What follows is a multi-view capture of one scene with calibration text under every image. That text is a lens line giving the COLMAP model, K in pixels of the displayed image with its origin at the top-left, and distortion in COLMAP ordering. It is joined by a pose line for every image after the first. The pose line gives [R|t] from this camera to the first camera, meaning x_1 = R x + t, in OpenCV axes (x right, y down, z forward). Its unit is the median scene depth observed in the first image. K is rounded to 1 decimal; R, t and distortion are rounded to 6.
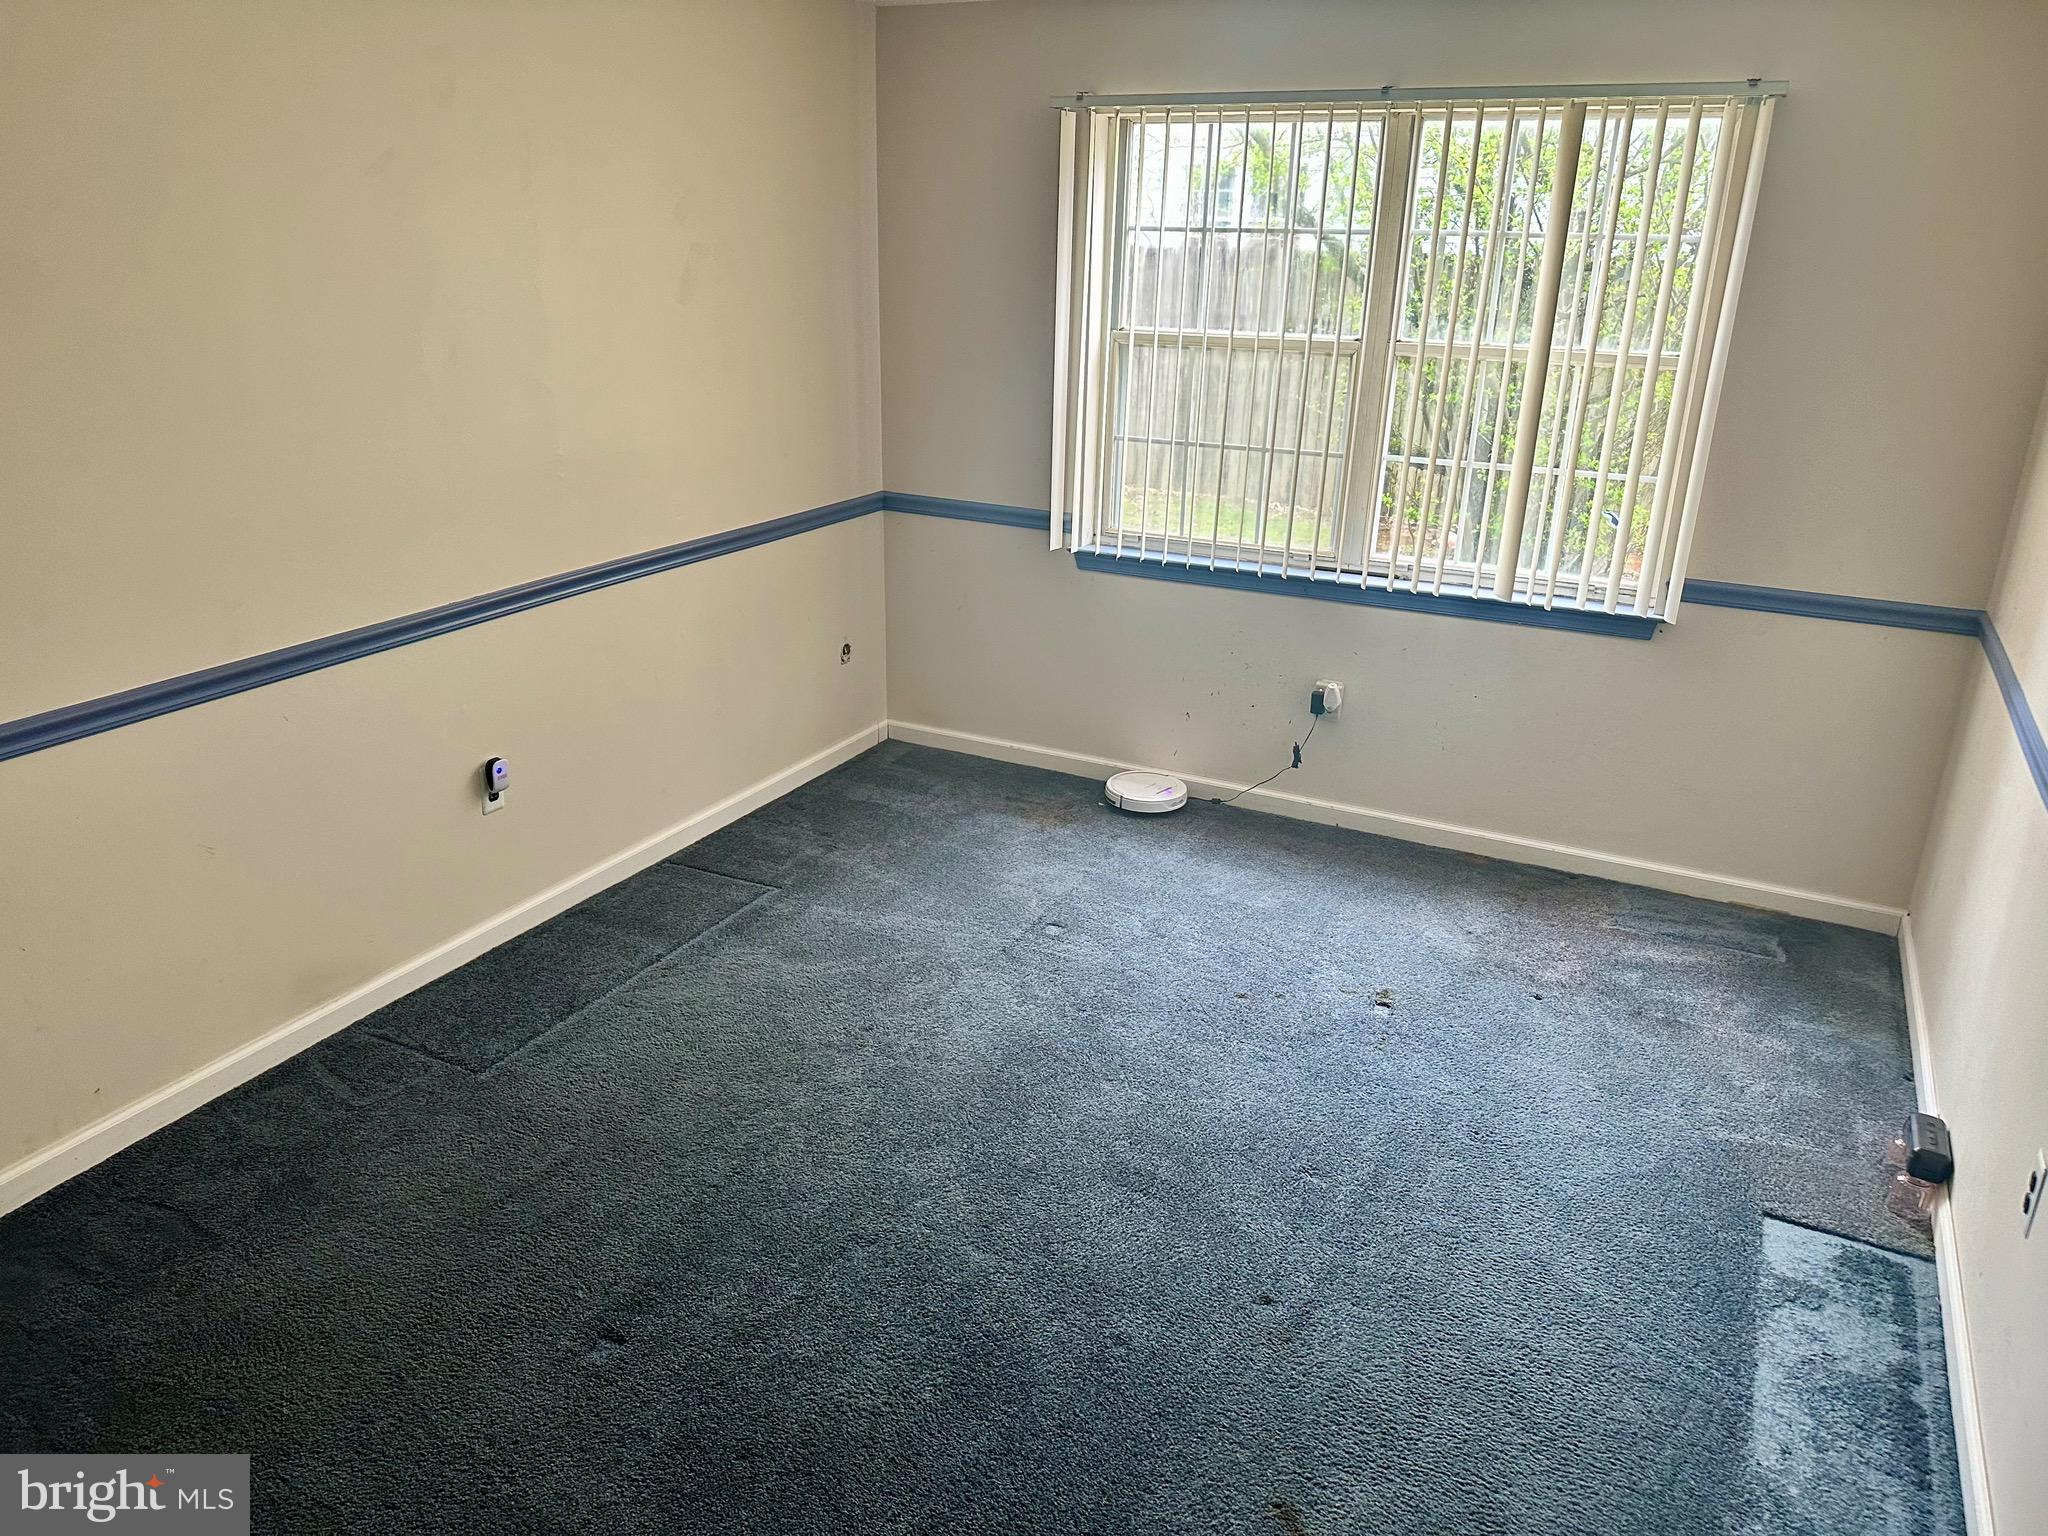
lens RADIAL K [[1418.1, 0, 1031.1], [0, 1418.1, 769.1], [0, 0, 1]] dist [0.014108, -0.031773]
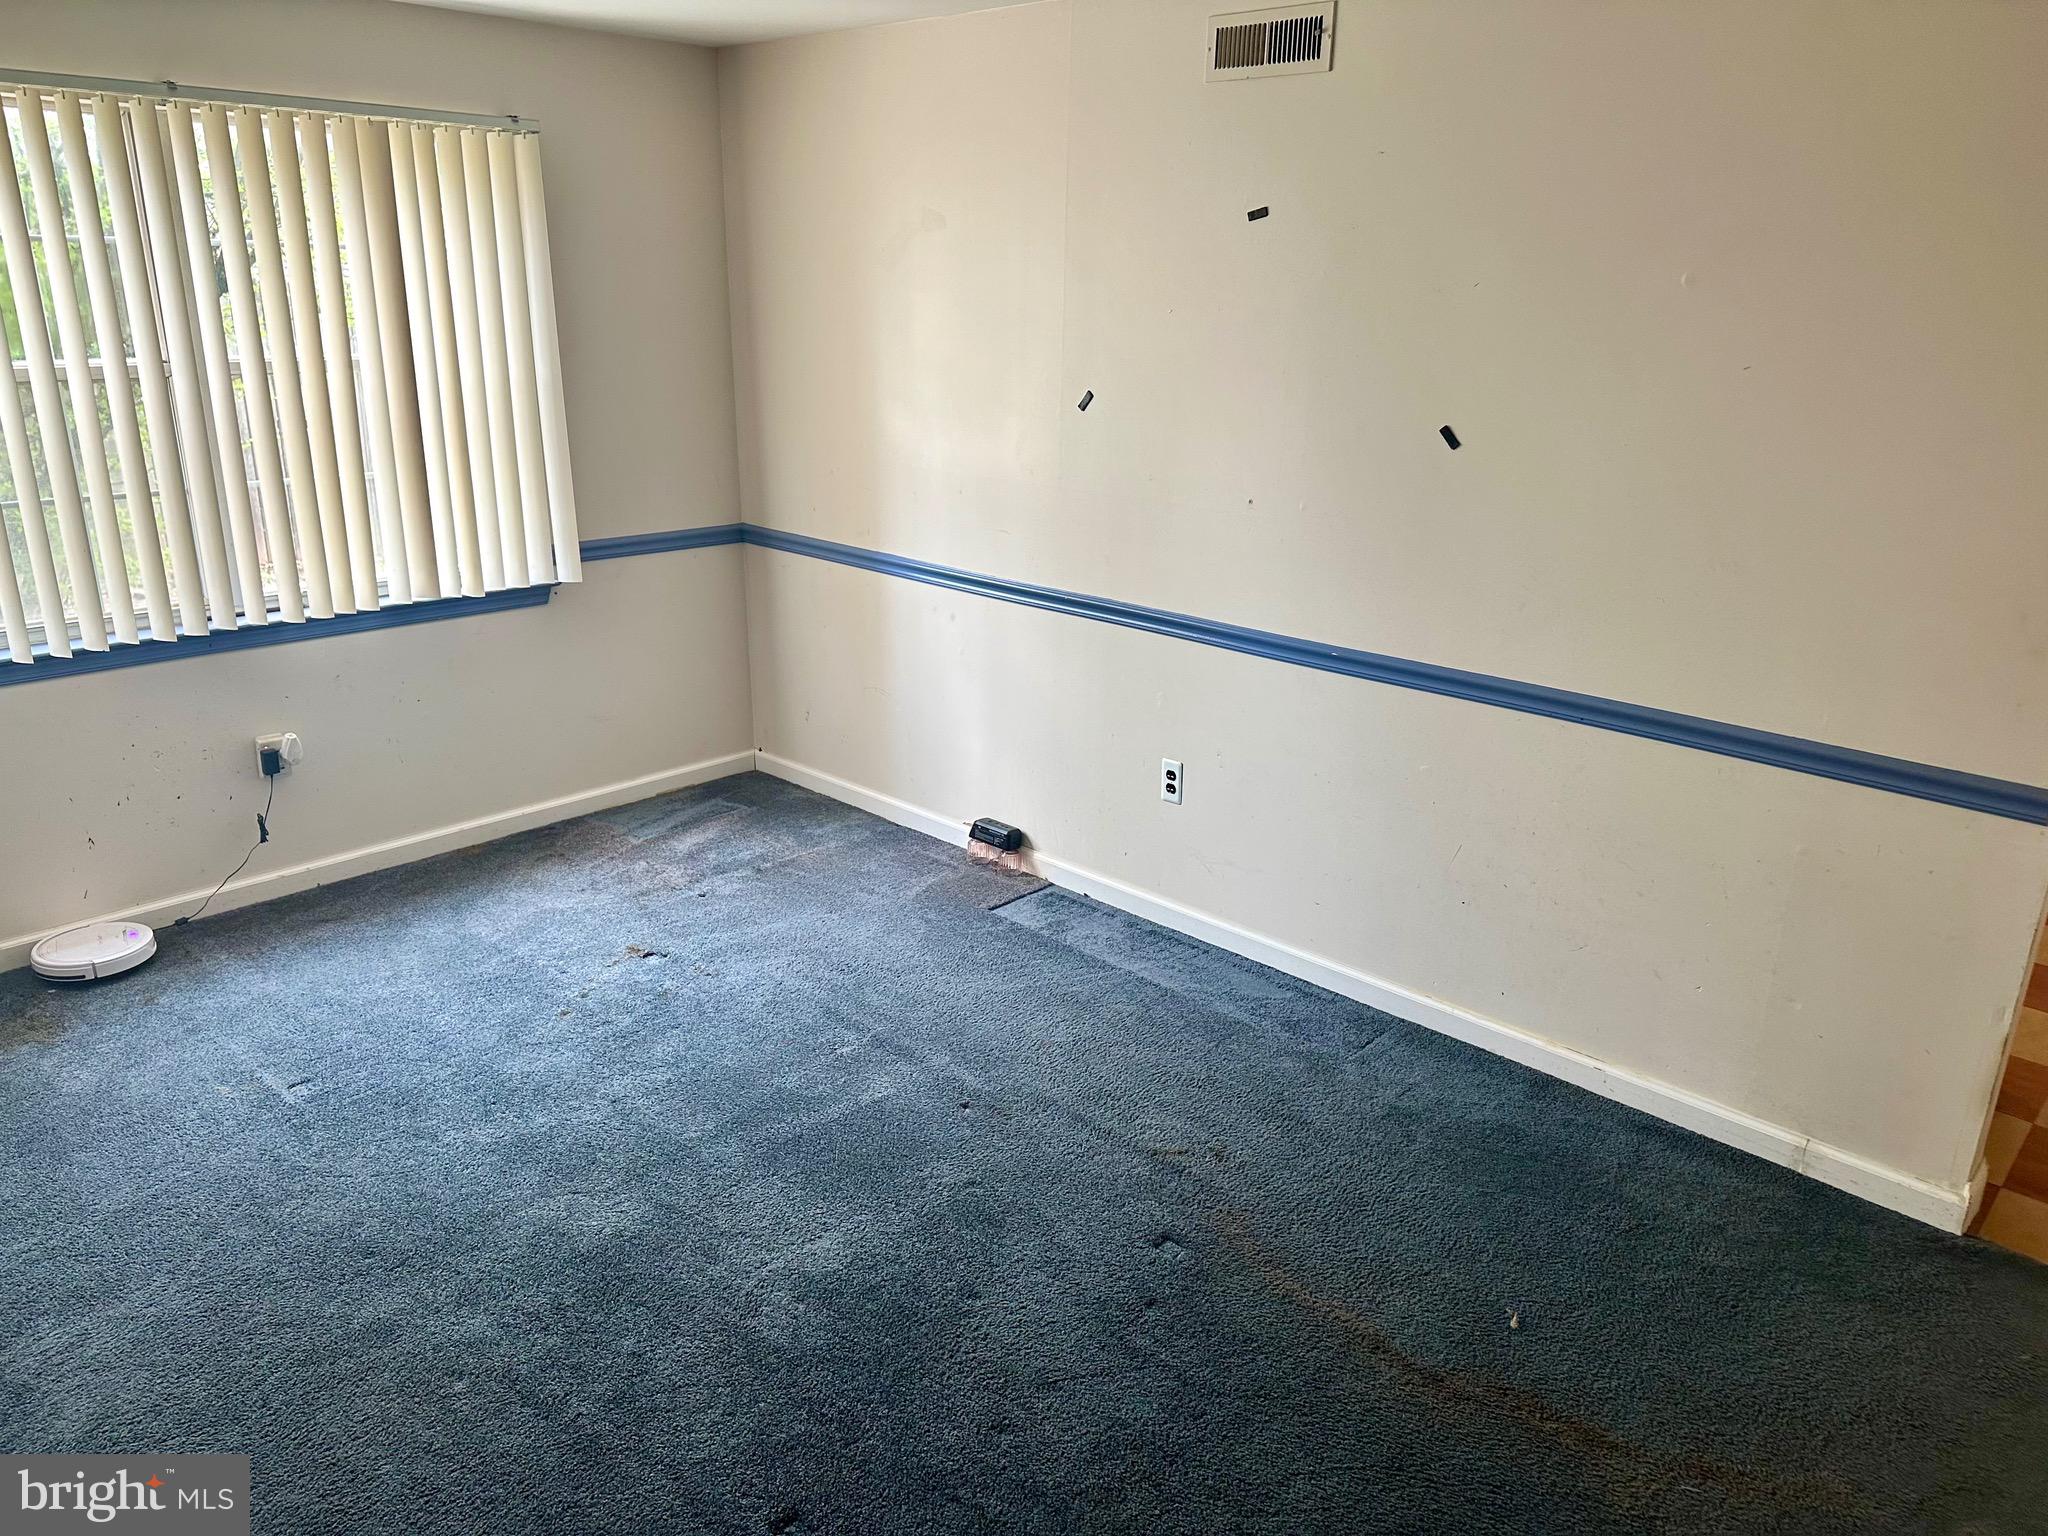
lens RADIAL K [[1418.1, 0, 1041.1], [0, 1418.1, 769.7], [0, 0, 1]] dist [0.014108, -0.031773]
pose [[0.247346, -0.314285, 0.916540, -0.540119], [0.317446, 0.920009, 0.229805, -0.101693], [-0.915449, 0.234110, 0.327329, 0.287477]]
